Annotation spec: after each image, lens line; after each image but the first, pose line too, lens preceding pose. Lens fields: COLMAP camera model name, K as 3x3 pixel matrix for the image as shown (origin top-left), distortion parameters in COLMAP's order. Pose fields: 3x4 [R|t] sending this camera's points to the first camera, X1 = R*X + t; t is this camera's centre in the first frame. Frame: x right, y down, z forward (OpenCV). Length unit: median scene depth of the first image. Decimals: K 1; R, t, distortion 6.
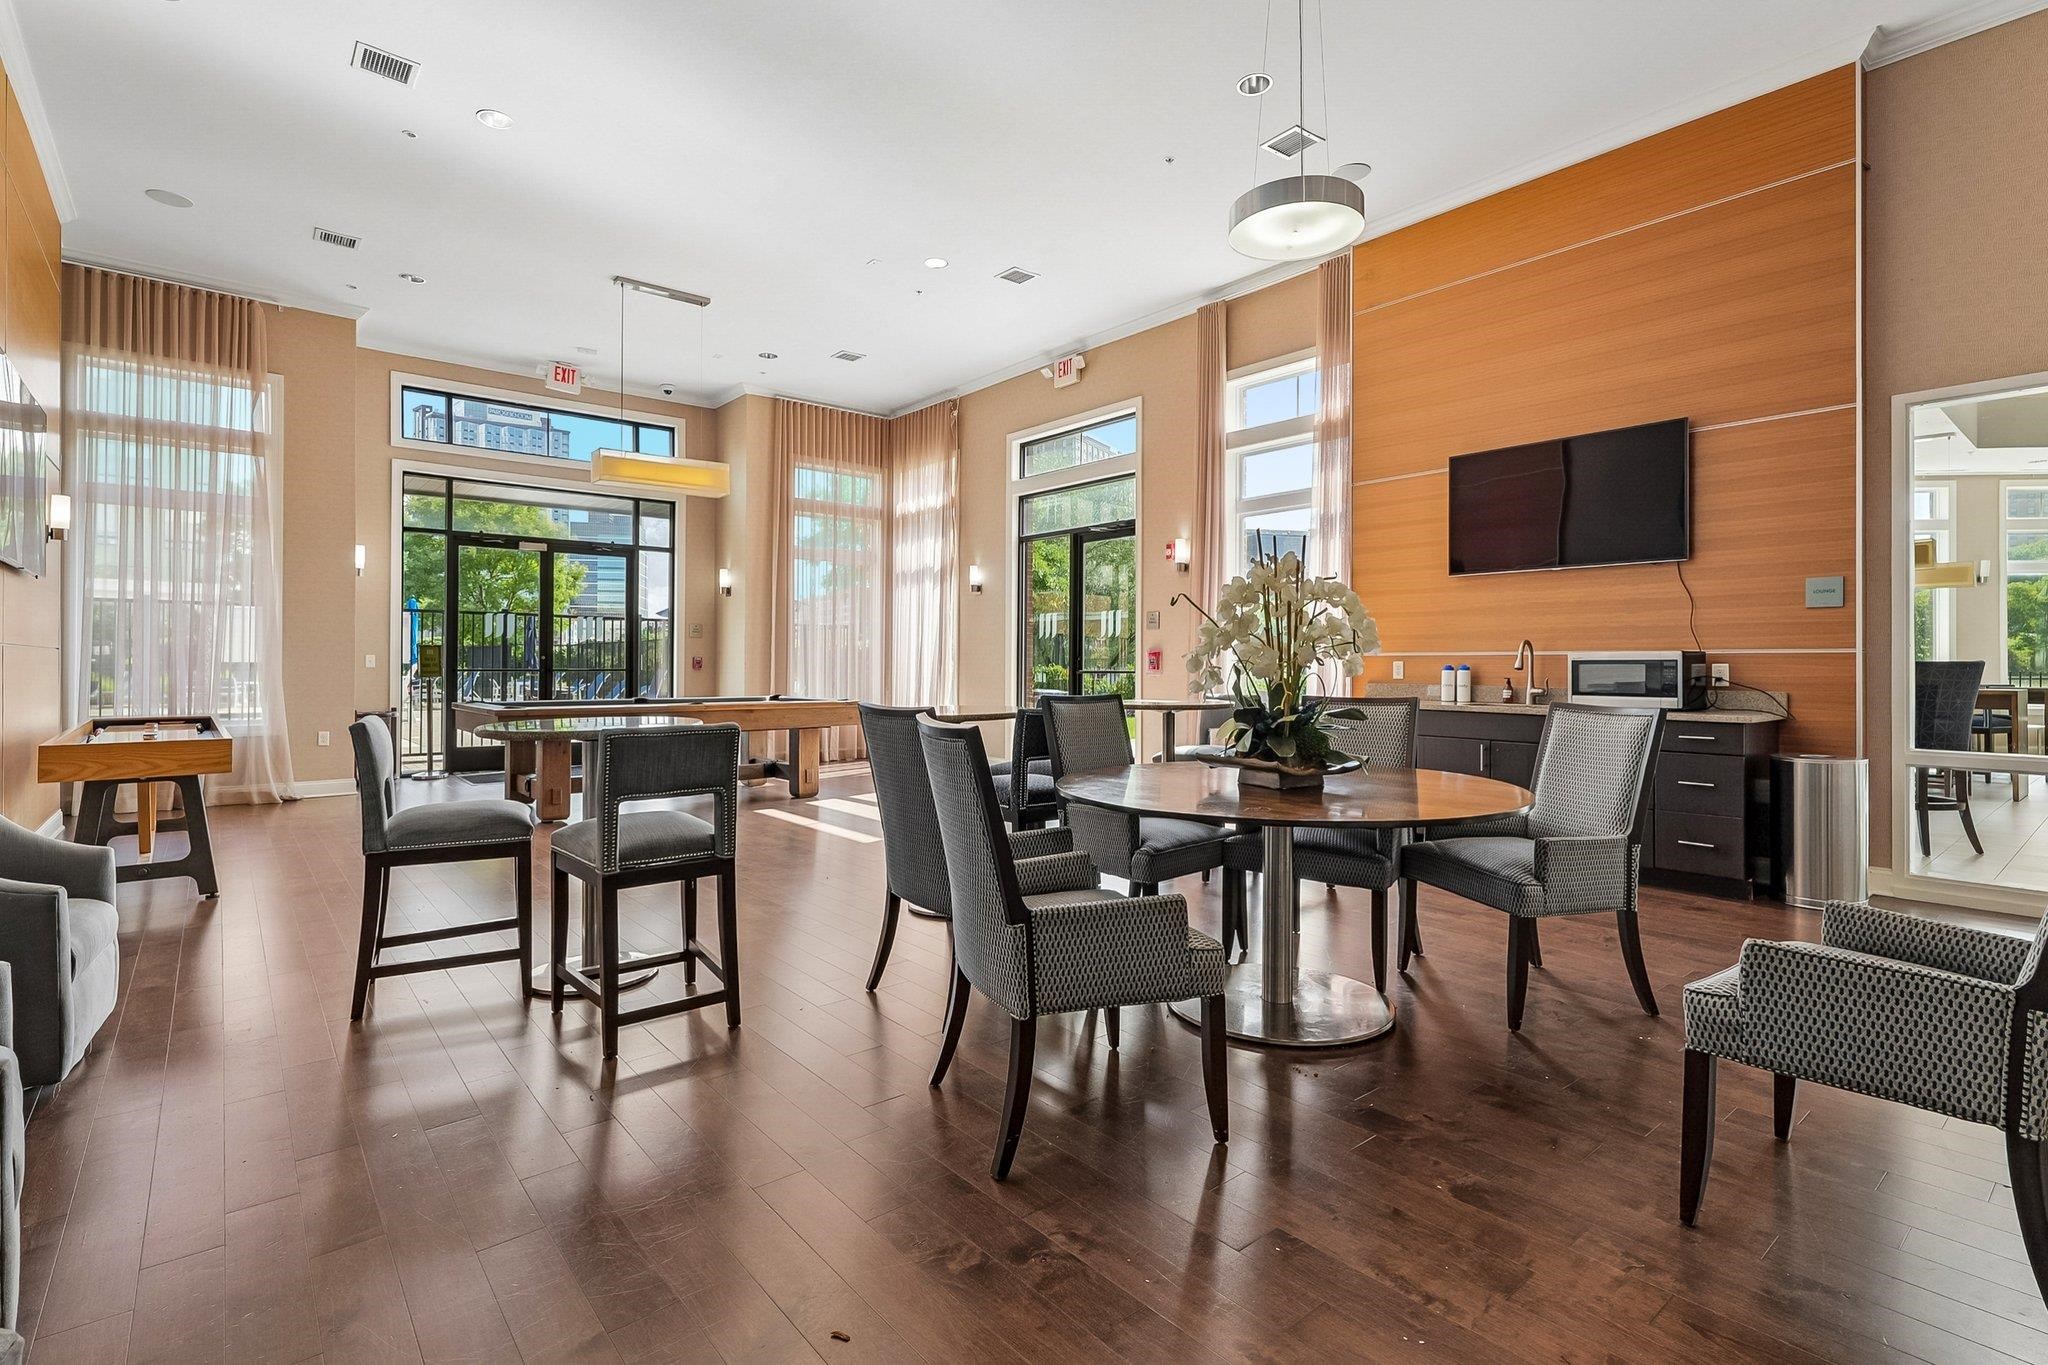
lens RADIAL K [[956.8, 0, 1024.0], [0, 956.8, 682.5], [0, 0, 1]] dist [0.000405, 0.000067]
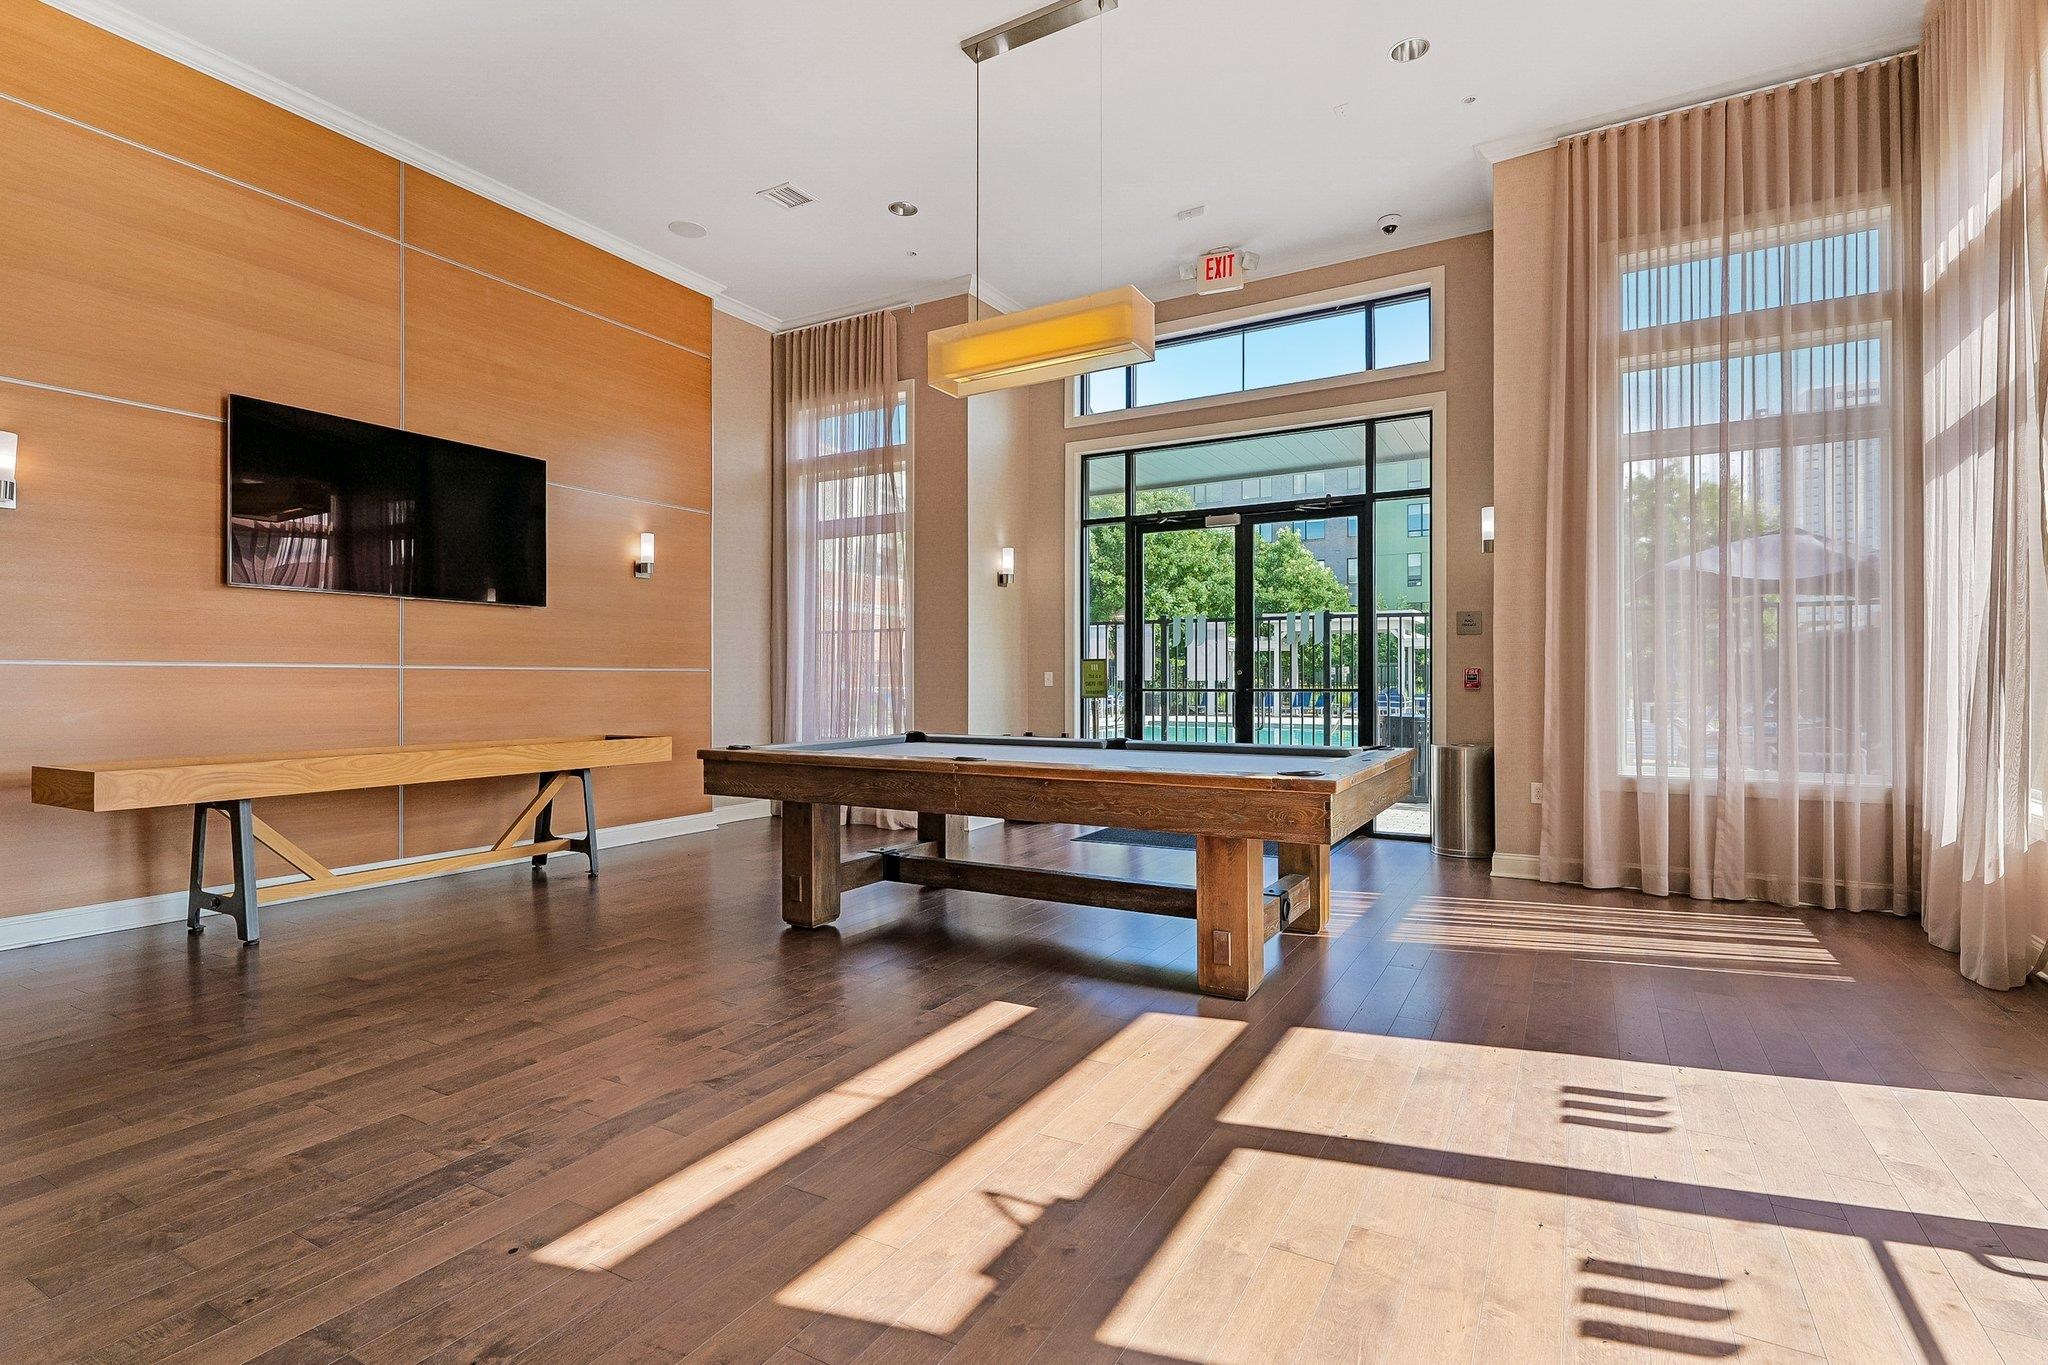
lens RADIAL K [[956.8, 0, 1024.0], [0, 956.8, 682.5], [0, 0, 1]] dist [0.000405, 0.000067]
pose [[0.327801, 0.003343, -0.944741, 0.126734], [-0.008660, 0.999962, 0.000534, -0.017292], [0.944707, 0.008006, 0.327817, 0.609169]]
